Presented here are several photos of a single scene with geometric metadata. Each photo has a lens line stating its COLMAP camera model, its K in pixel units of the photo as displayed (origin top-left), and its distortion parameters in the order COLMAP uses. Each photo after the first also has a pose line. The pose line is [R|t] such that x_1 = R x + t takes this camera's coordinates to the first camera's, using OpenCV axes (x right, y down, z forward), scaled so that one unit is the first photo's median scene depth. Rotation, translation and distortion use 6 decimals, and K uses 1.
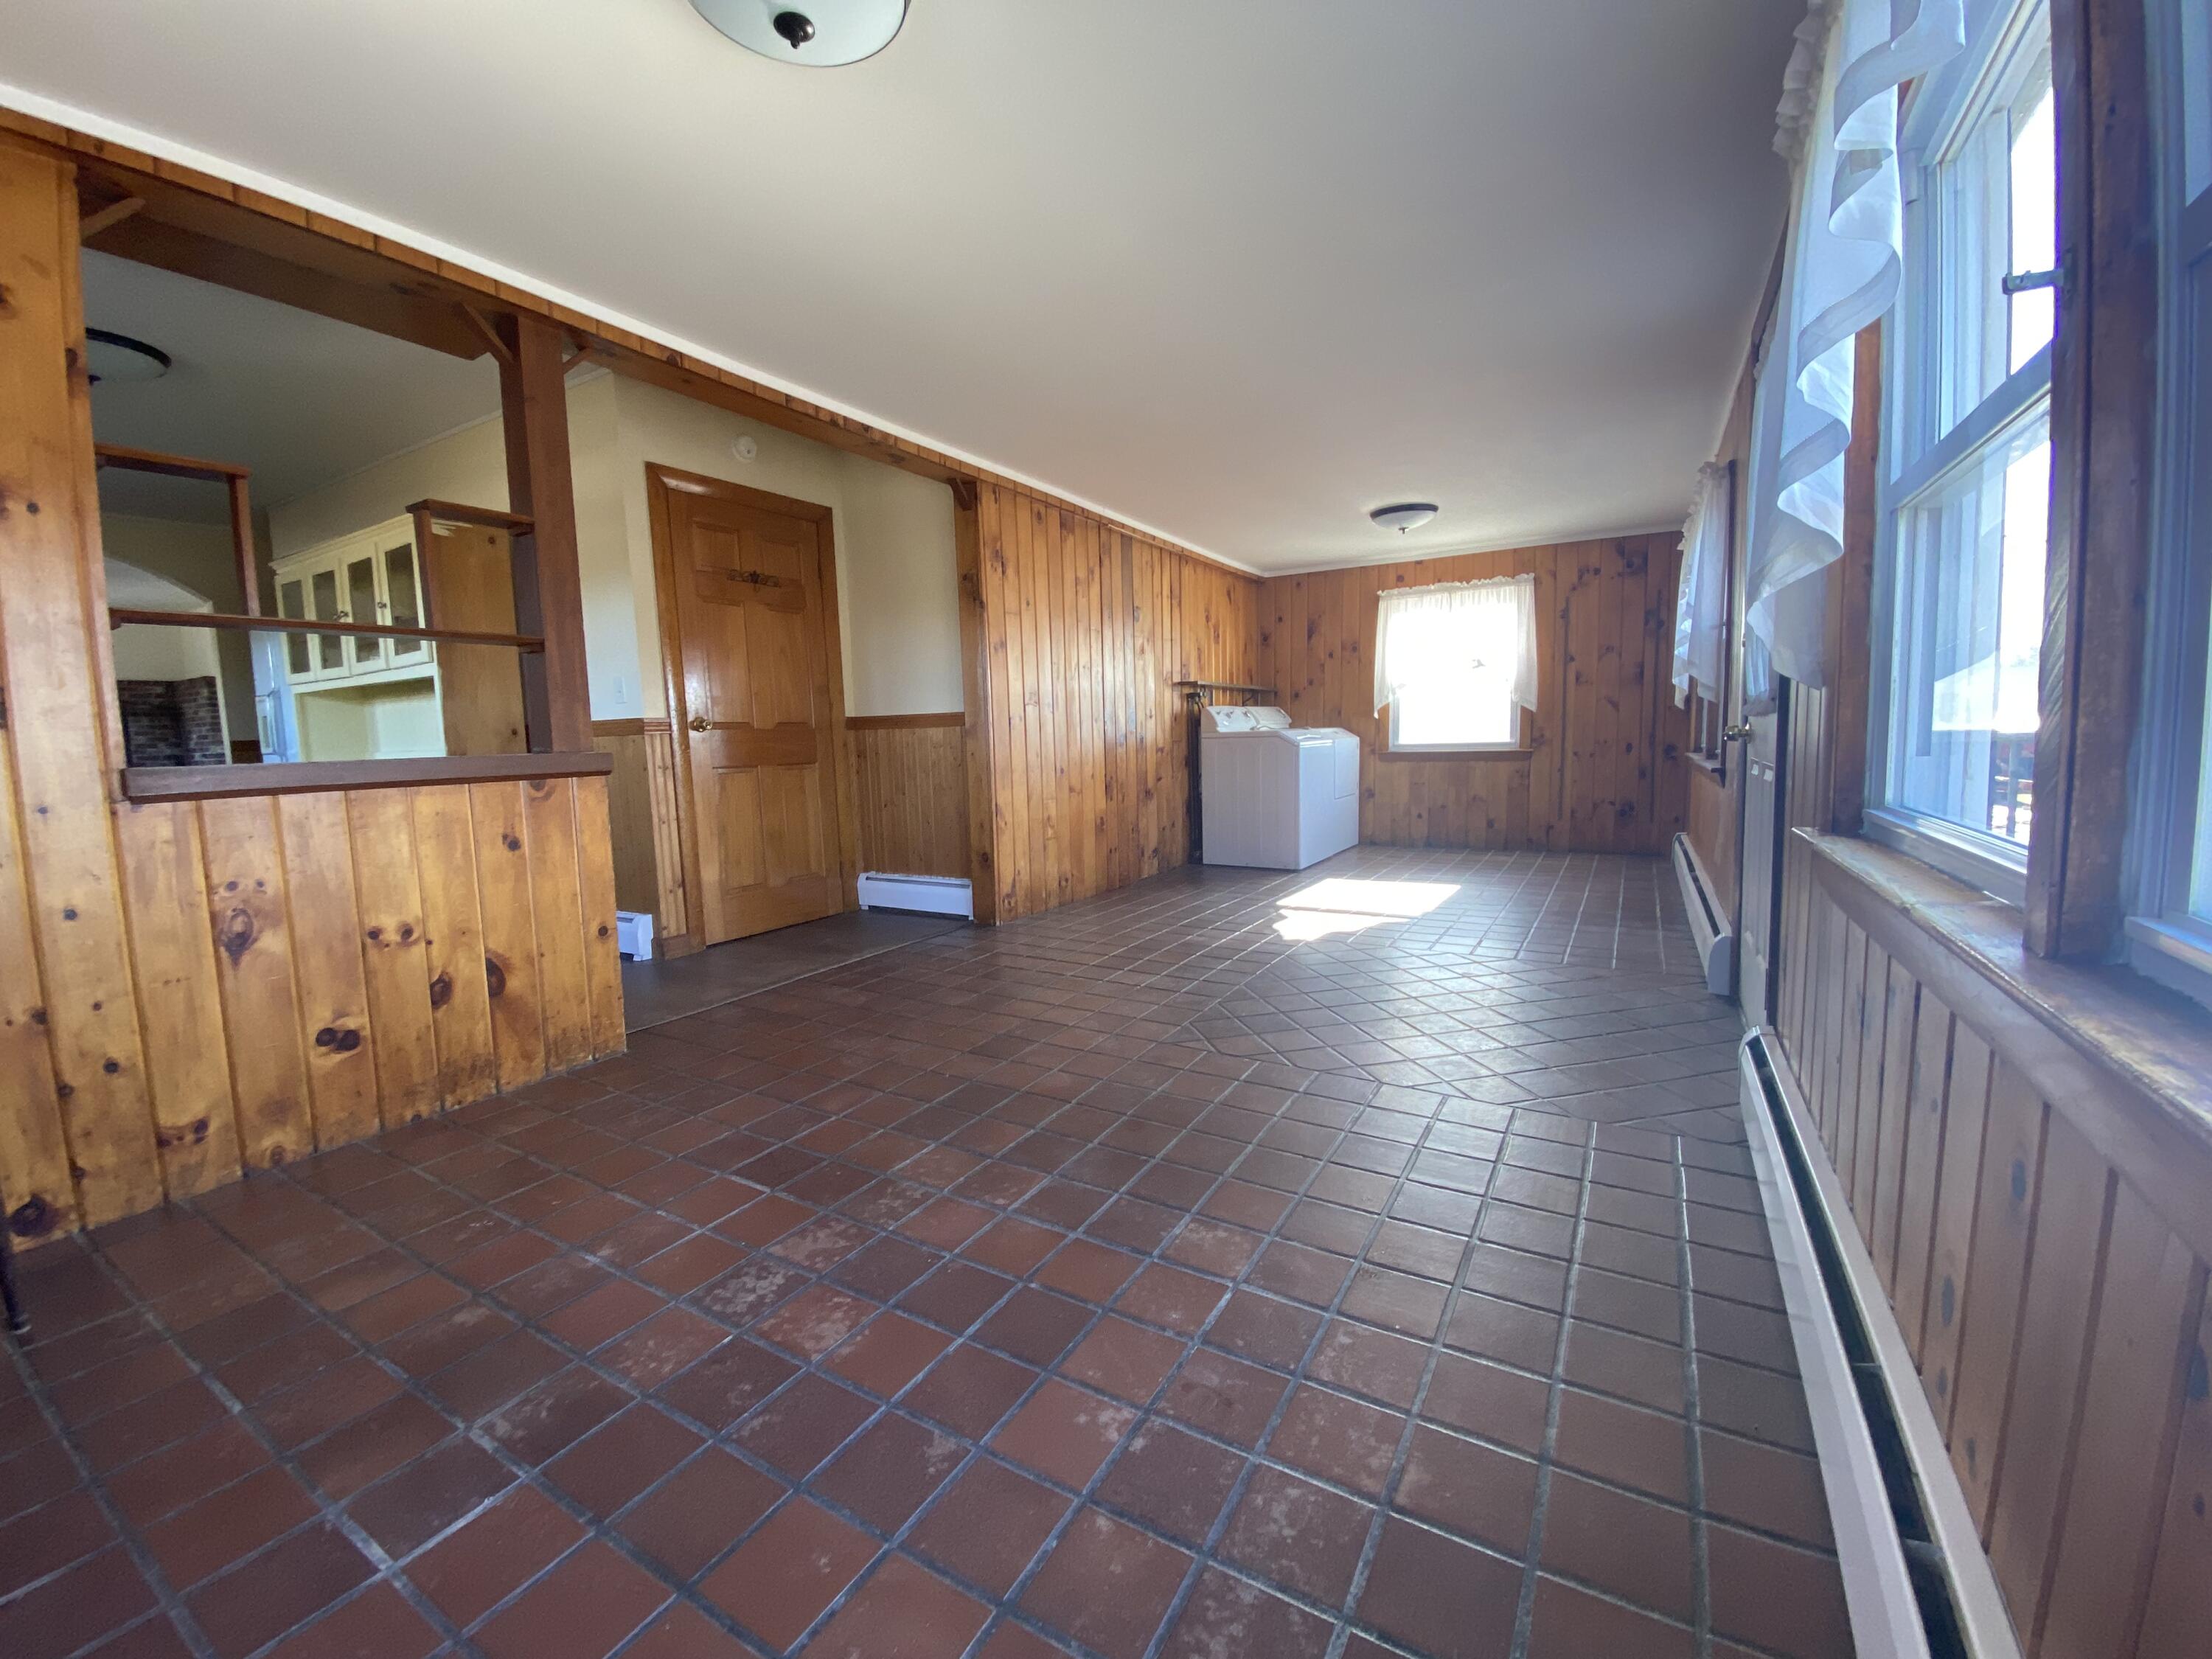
lens RADIAL K [[913.7, 0, 1121.5], [0, 913.7, 822.4], [0, 0, 1]] dist [0.014785, -0.014726]
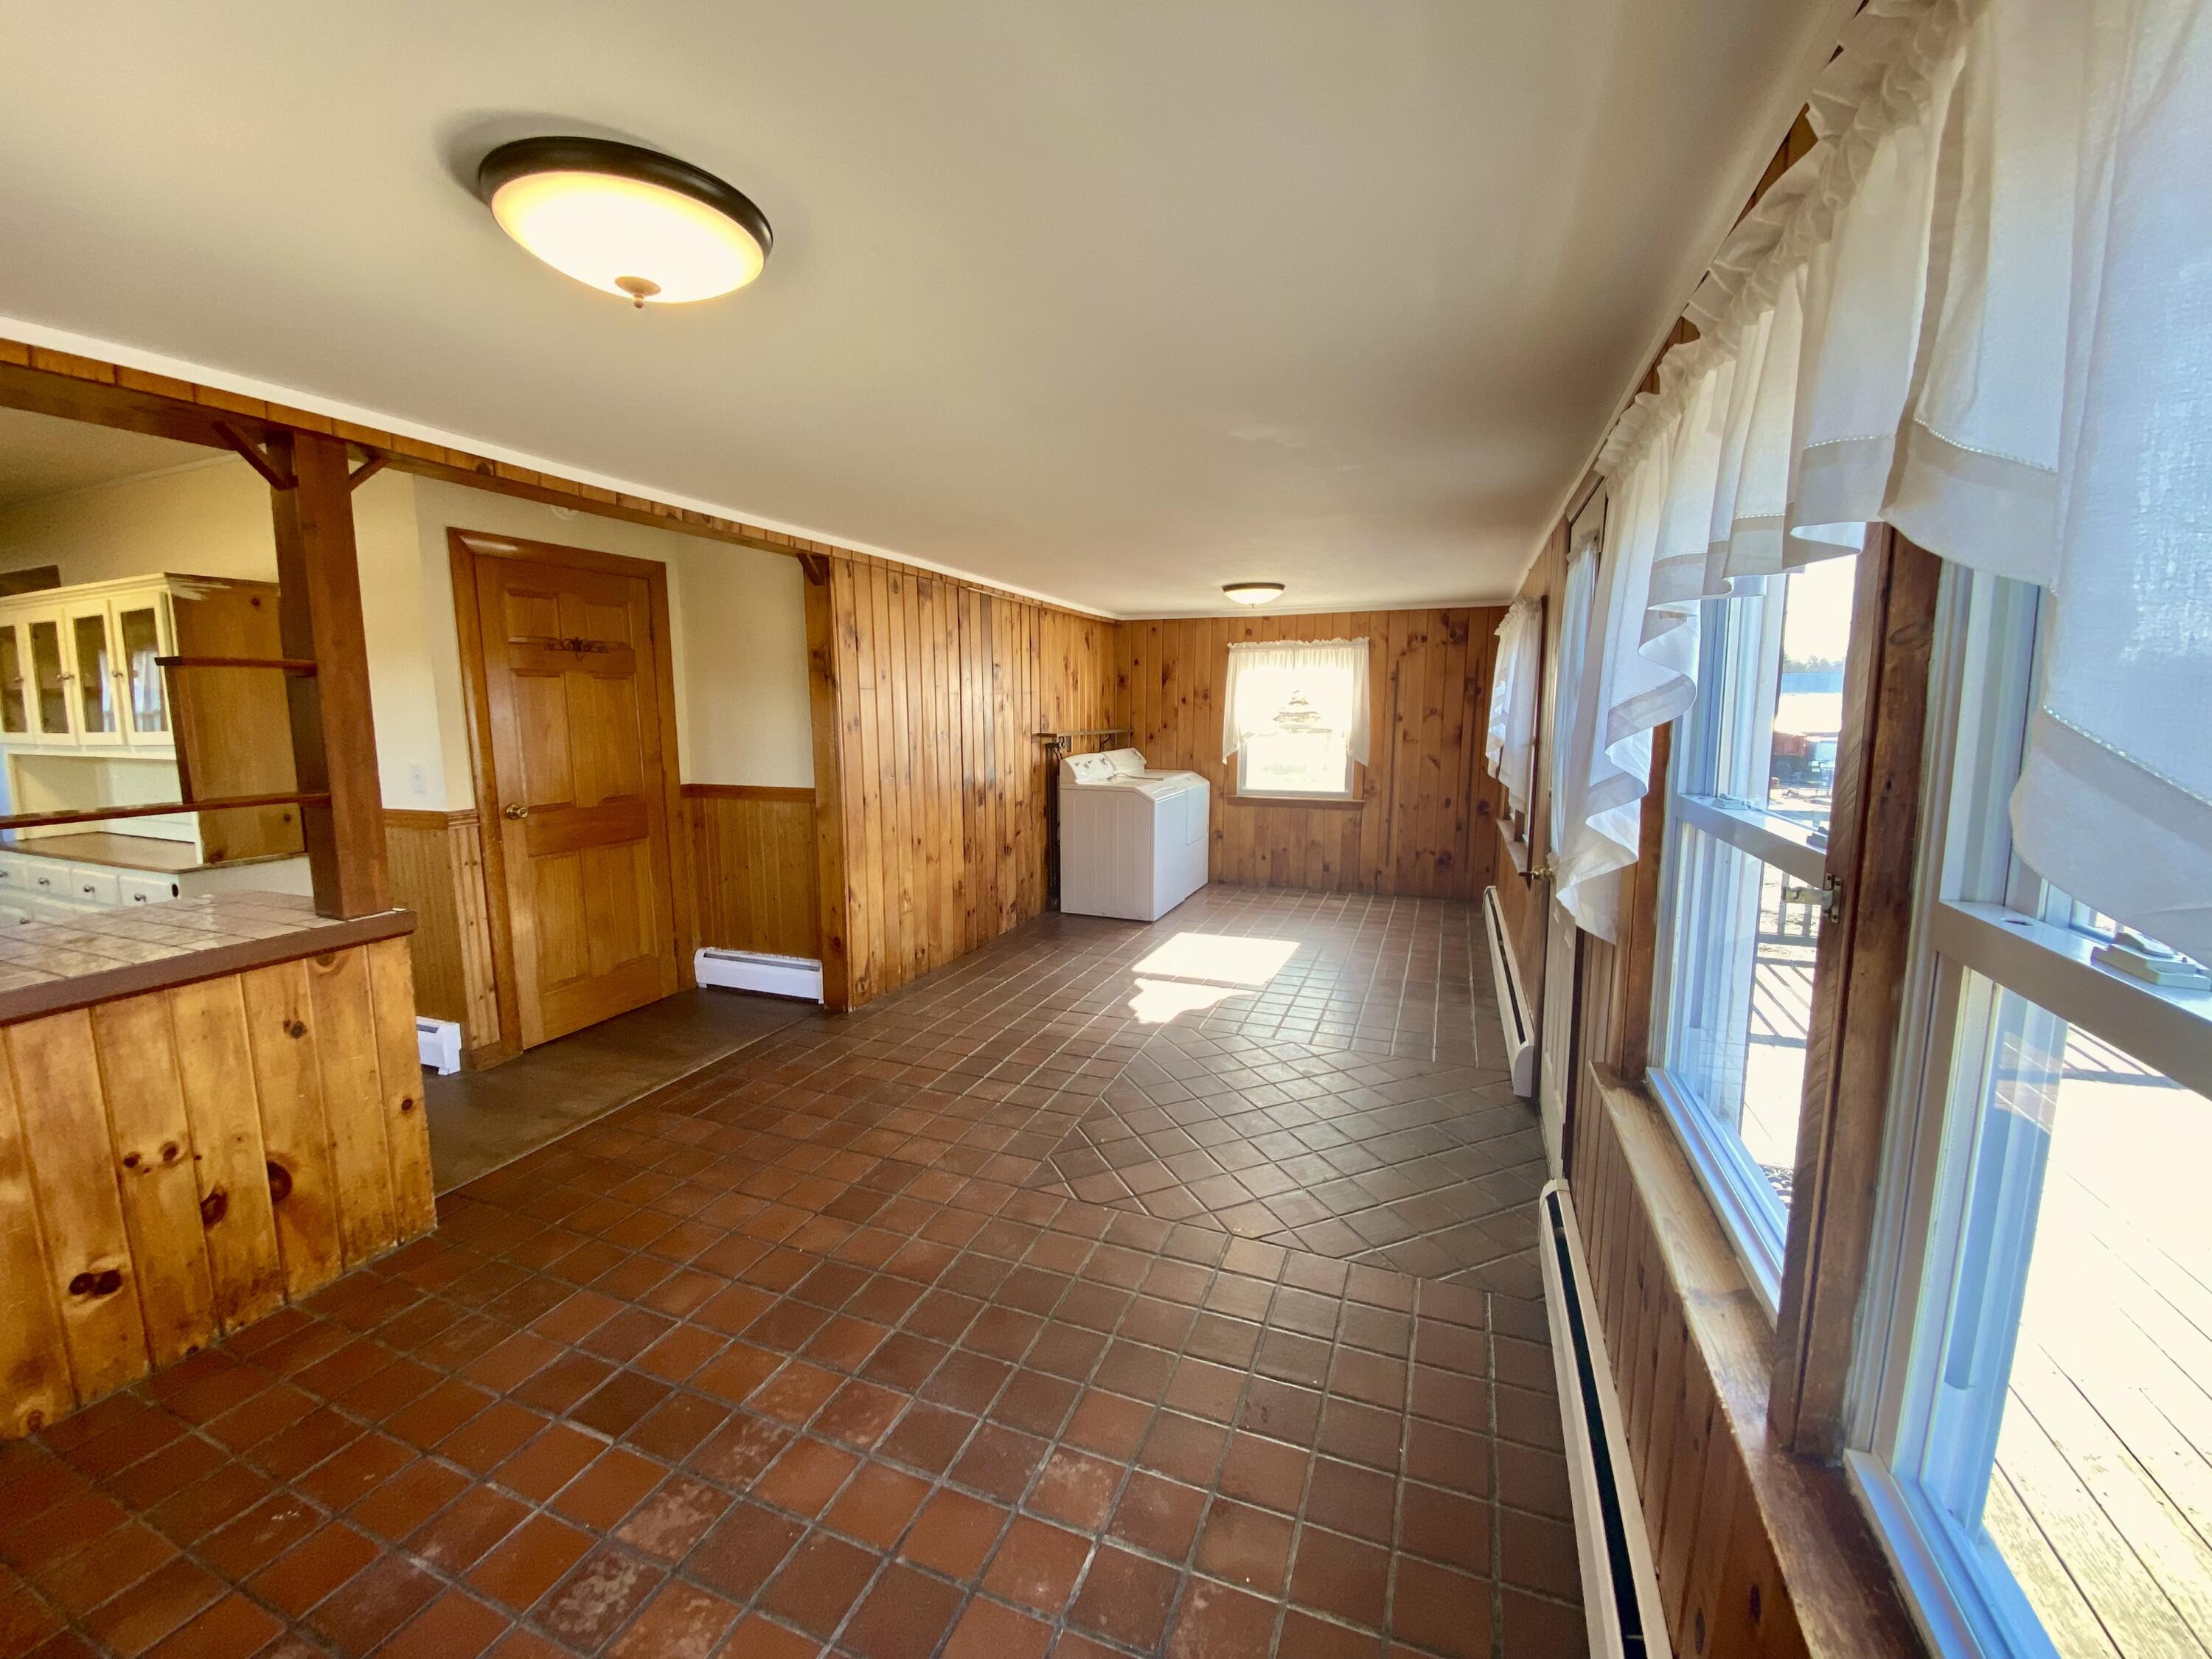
lens RADIAL K [[913.7, 0, 1127.9], [0, 913.7, 745.1], [0, 0, 1]] dist [0.014785, -0.014726]
pose [[0.985239, 0.005635, 0.171094, -0.012177], [-0.010309, 0.999597, 0.026445, -0.208123], [-0.170876, -0.027819, 0.984900, -0.008907]]
